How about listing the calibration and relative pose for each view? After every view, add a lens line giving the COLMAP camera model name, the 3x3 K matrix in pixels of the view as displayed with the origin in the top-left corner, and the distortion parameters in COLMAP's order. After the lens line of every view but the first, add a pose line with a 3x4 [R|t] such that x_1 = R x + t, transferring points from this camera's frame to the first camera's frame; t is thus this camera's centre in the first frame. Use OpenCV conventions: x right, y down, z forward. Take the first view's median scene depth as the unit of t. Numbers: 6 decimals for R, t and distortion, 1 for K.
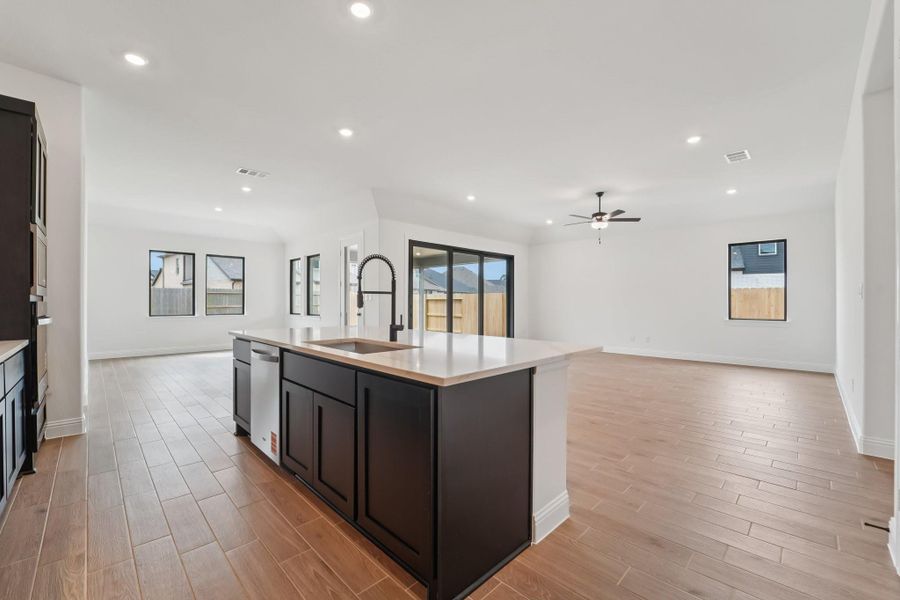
lens RADIAL K [[369.4, 0, 448.0], [0, 369.4, 300.7], [0, 0, 1]] dist [-0.023586, 0.000378]
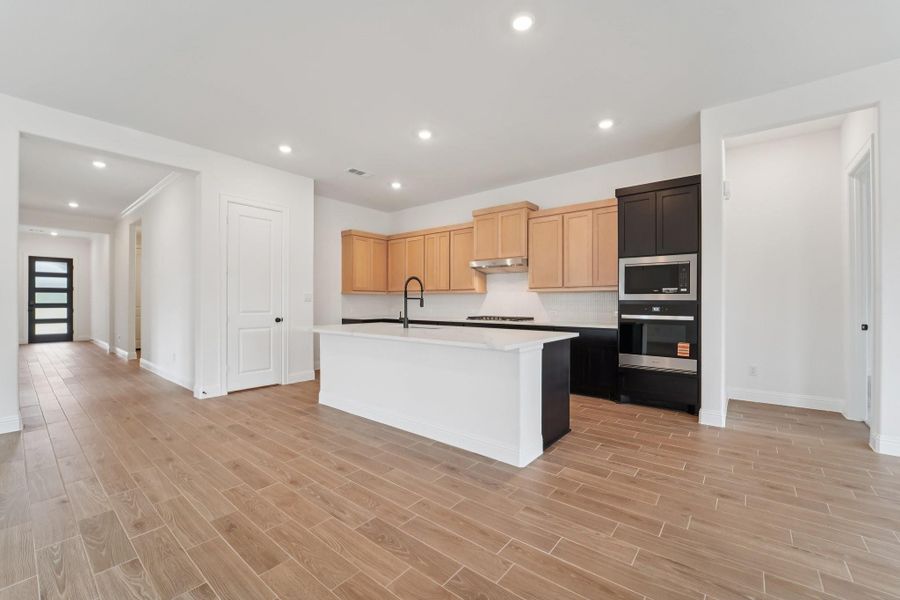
lens RADIAL K [[369.4, 0, 448.0], [0, 369.4, 300.7], [0, 0, 1]] dist [-0.023586, 0.000378]
pose [[-0.994249, 0.000557, -0.107094, -0.092448], [0.001066, 0.999988, -0.004699, -0.001569], [0.107090, -0.004787, -0.994238, 1.532889]]
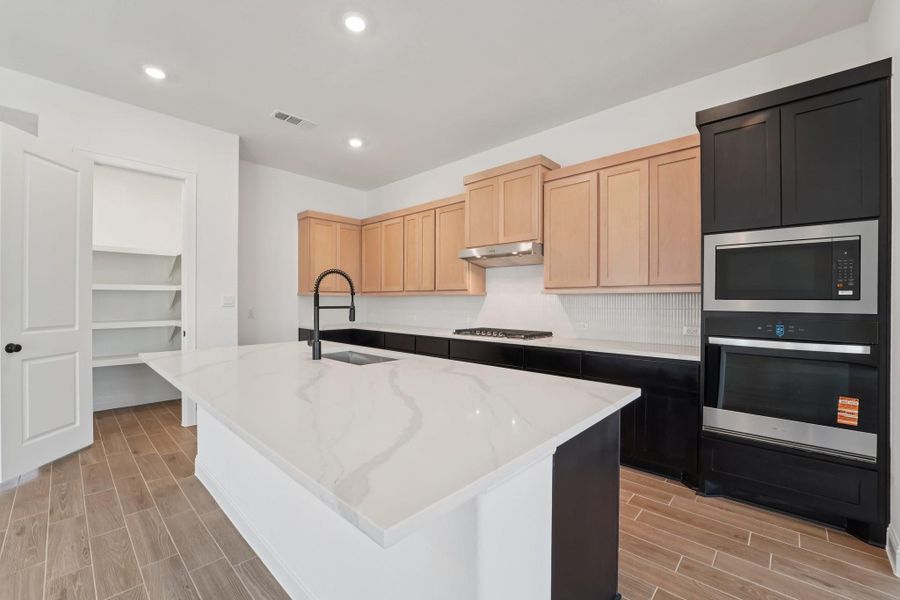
lens RADIAL K [[369.4, 0, 448.0], [0, 369.4, 300.7], [0, 0, 1]] dist [-0.023586, 0.000378]
pose [[-0.999281, -0.000699, -0.037901, -0.257275], [-0.000645, 0.999999, -0.001427, -0.021006], [0.037902, -0.001401, -0.999280, 1.121425]]
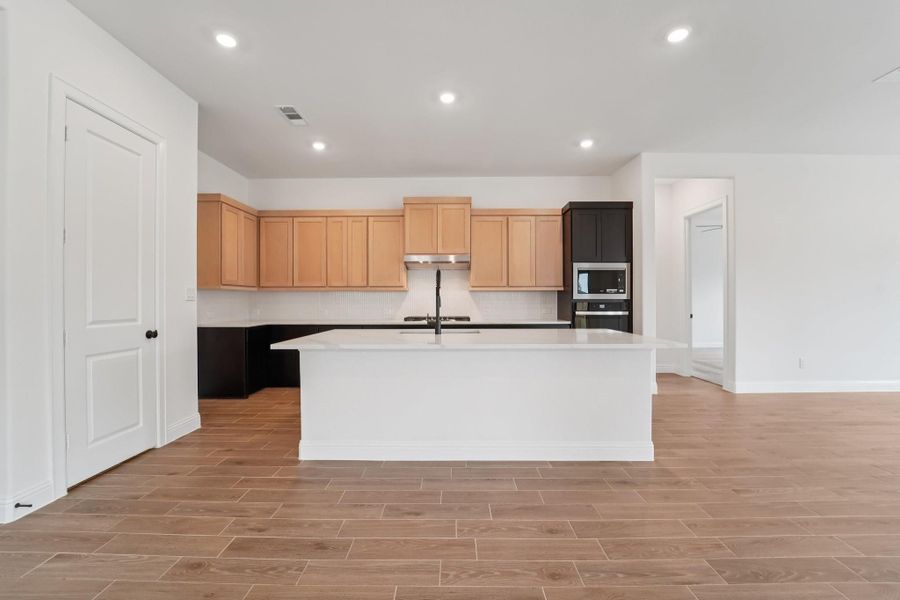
lens RADIAL K [[369.4, 0, 448.0], [0, 369.4, 300.7], [0, 0, 1]] dist [-0.023586, 0.000378]
pose [[-0.709444, 0.004308, -0.704749, 0.427397], [0.004472, 0.999989, 0.001610, -0.005549], [0.704748, -0.002010, -0.709455, 1.125571]]
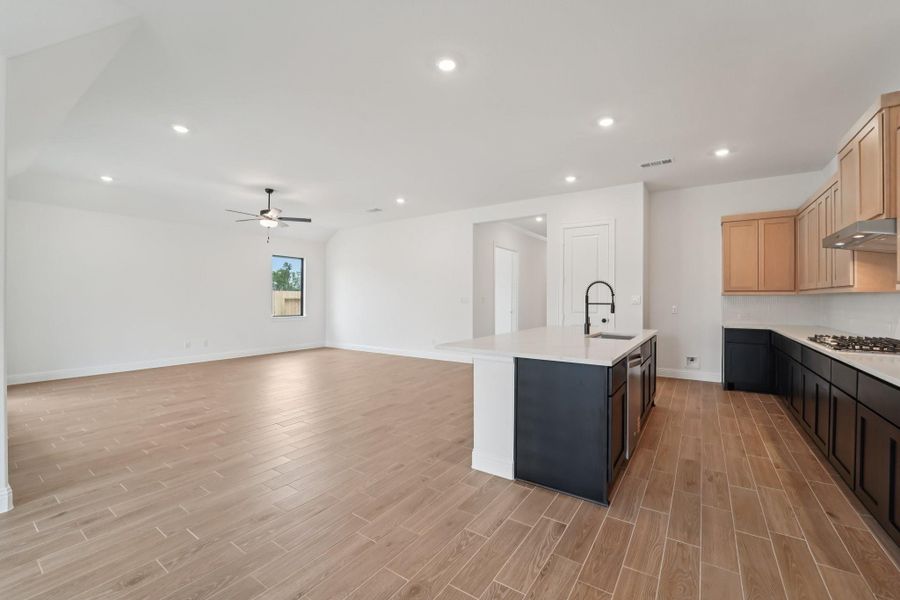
lens RADIAL K [[369.4, 0, 448.0], [0, 369.4, 300.7], [0, 0, 1]] dist [-0.023586, 0.000378]
pose [[-0.188712, -0.004807, 0.982021, -0.921953], [-0.004448, 0.999982, 0.004040, -0.021525], [-0.982022, -0.003605, -0.188730, 1.090545]]
